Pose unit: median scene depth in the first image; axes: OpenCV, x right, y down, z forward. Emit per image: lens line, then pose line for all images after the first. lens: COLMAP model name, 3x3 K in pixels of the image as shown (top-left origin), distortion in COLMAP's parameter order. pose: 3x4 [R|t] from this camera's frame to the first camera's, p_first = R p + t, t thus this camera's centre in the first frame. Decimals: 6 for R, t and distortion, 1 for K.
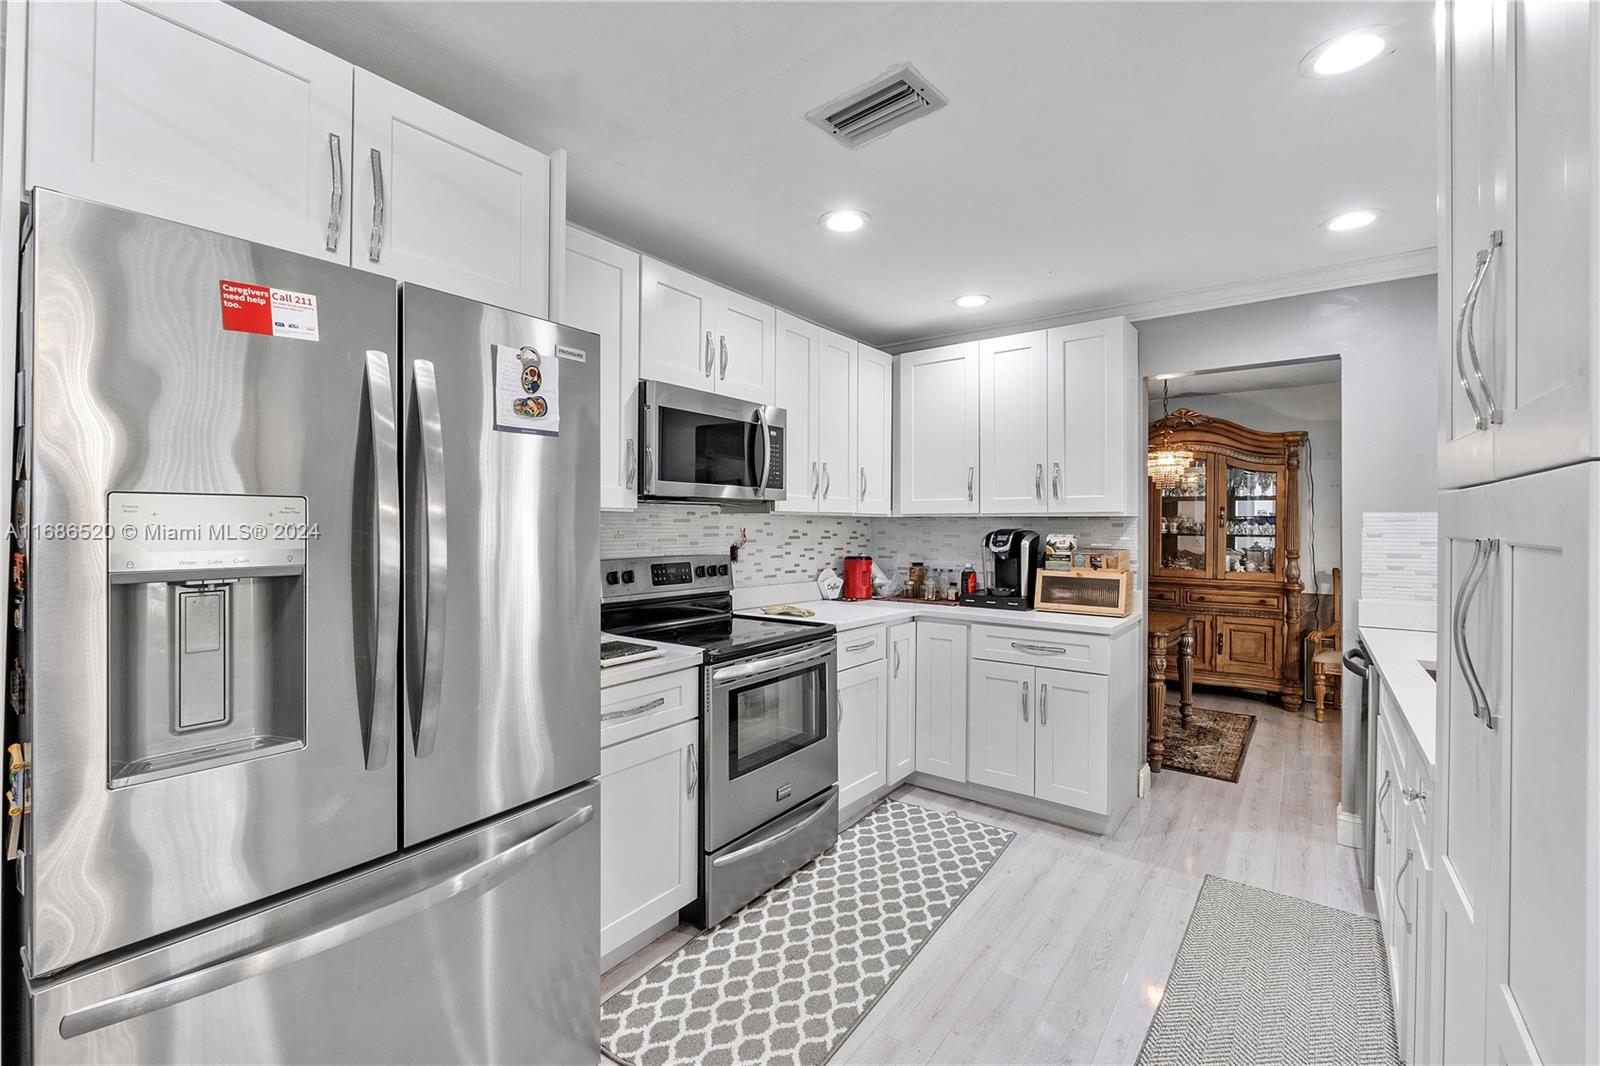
lens RADIAL K [[677.6, 0, 796.4], [0, 677.6, 527.6], [0, 0, 1]] dist [-0.010302, 0.001191]
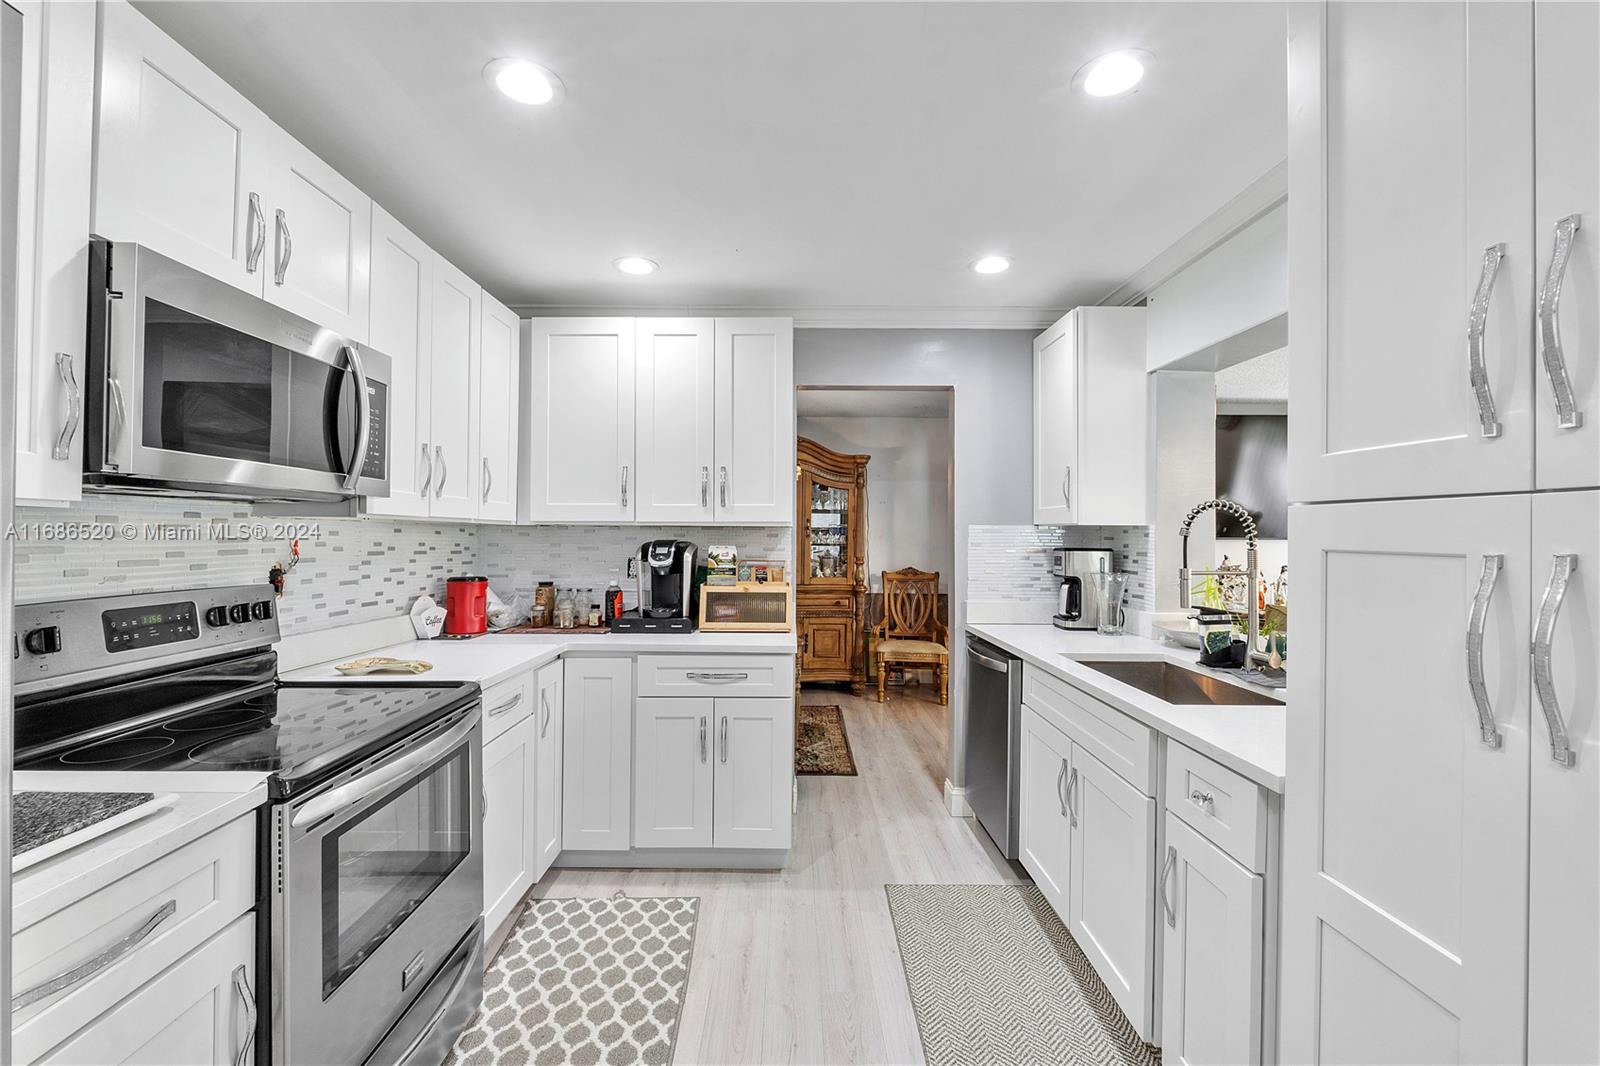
lens RADIAL K [[677.6, 0, 803.1], [0, 677.6, 529.0], [0, 0, 1]] dist [-0.010302, 0.001191]
pose [[0.795685, 0.006668, 0.605674, -0.085840], [0.000423, 0.999933, -0.011564, -0.002022], [-0.605710, 0.009457, 0.795629, 0.231270]]
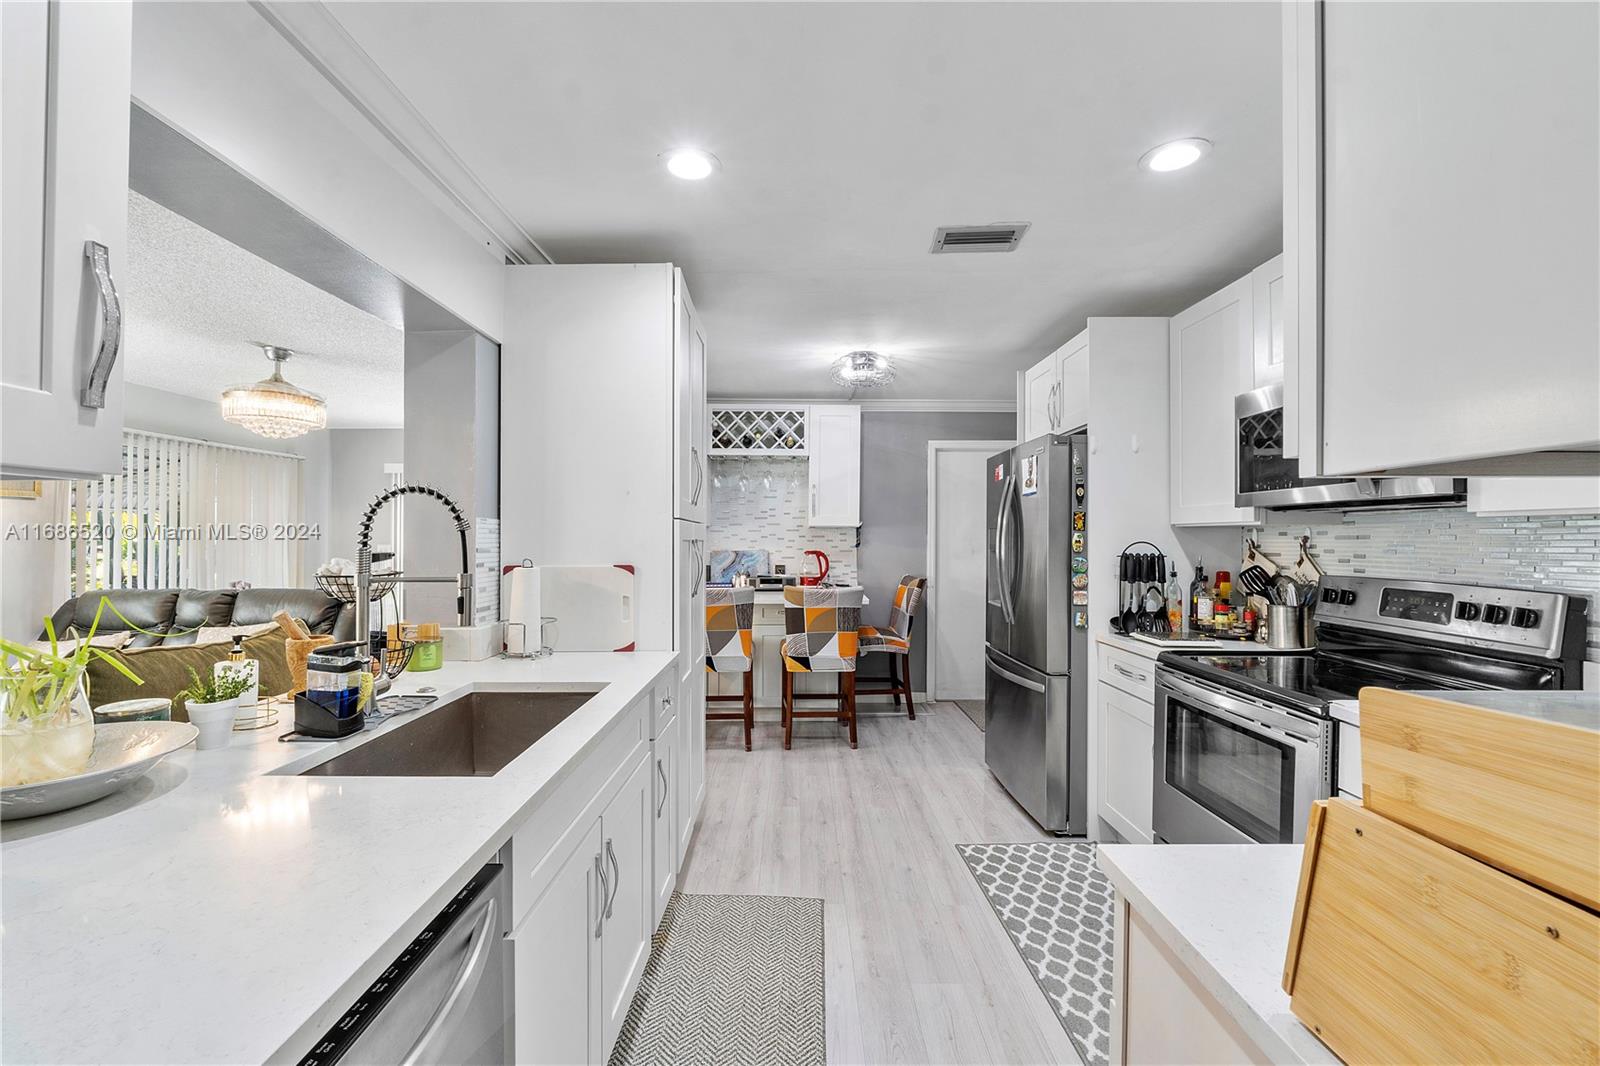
lens RADIAL K [[677.6, 0, 802.3], [0, 677.6, 536.4], [0, 0, 1]] dist [-0.010302, 0.001191]
pose [[-0.795756, -0.003114, -0.605610, 0.696453], [-0.002768, 0.999995, -0.001505, -0.002150], [0.605612, 0.000478, -0.795760, 1.054152]]
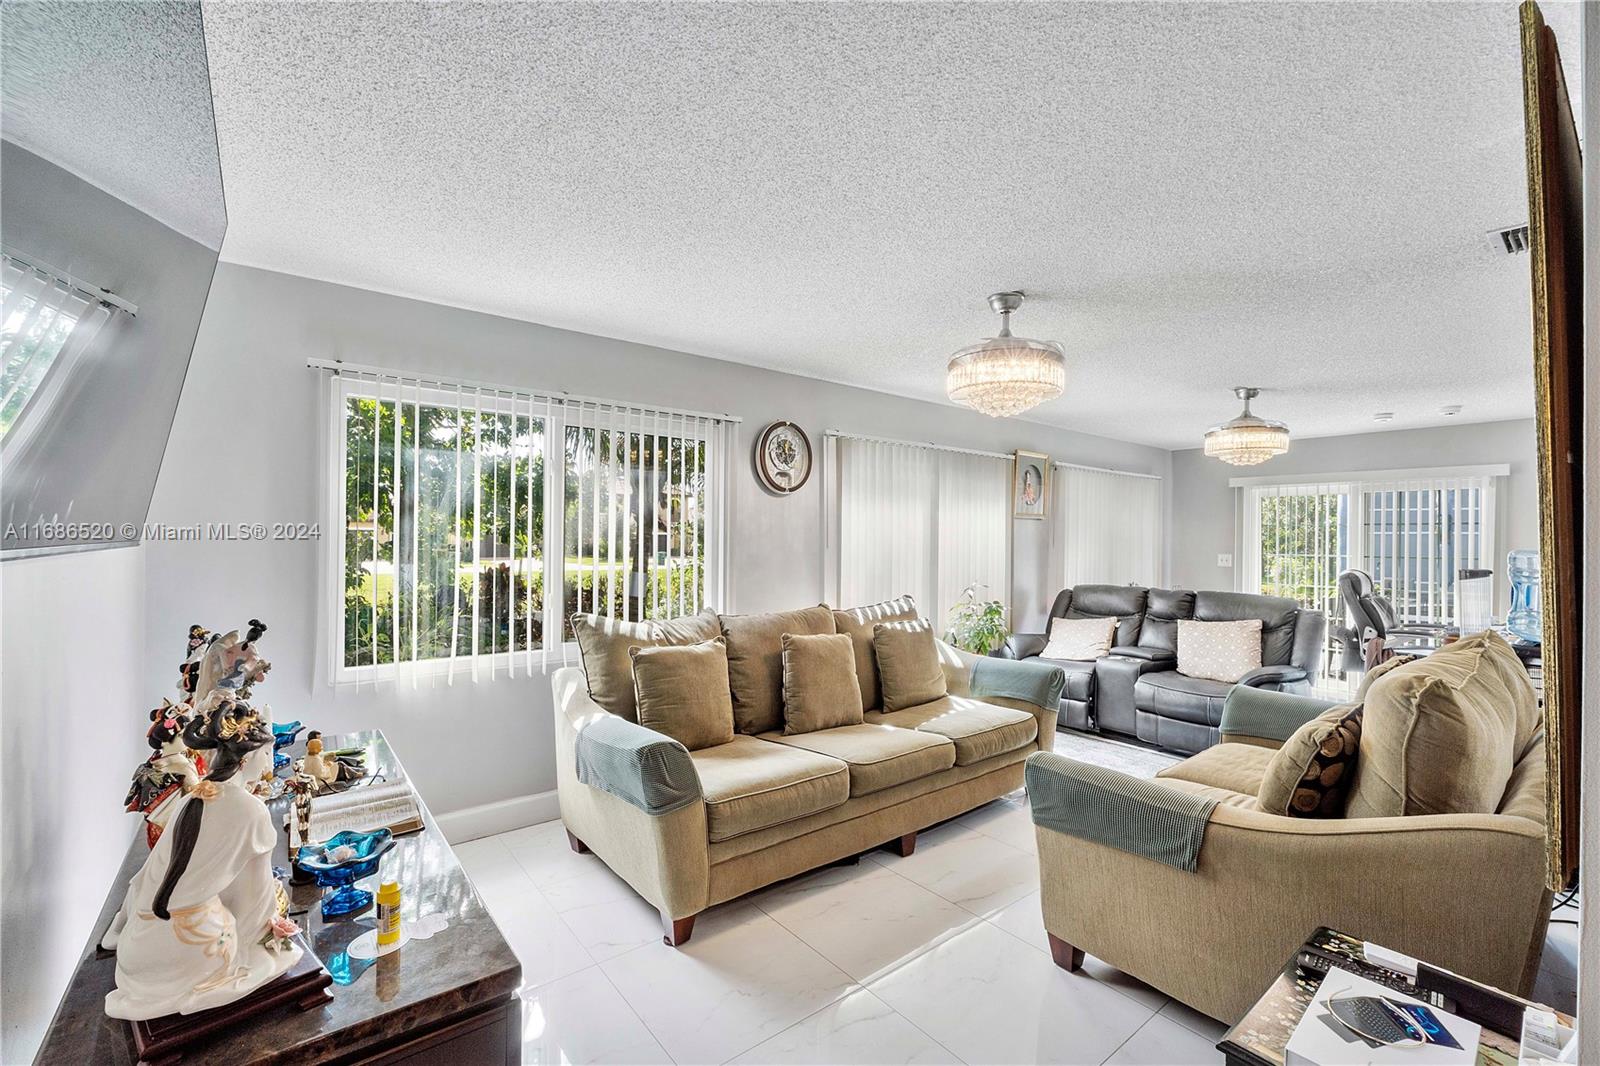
lens RADIAL K [[677.6, 0, 797.5], [0, 677.6, 534.8], [0, 0, 1]] dist [-0.010302, 0.001191]
pose [[-0.965010, -0.010153, 0.262017, 0.901888], [-0.010316, 0.999947, 0.000755, -0.009649], [-0.262011, -0.001975, -0.965063, 1.087150]]
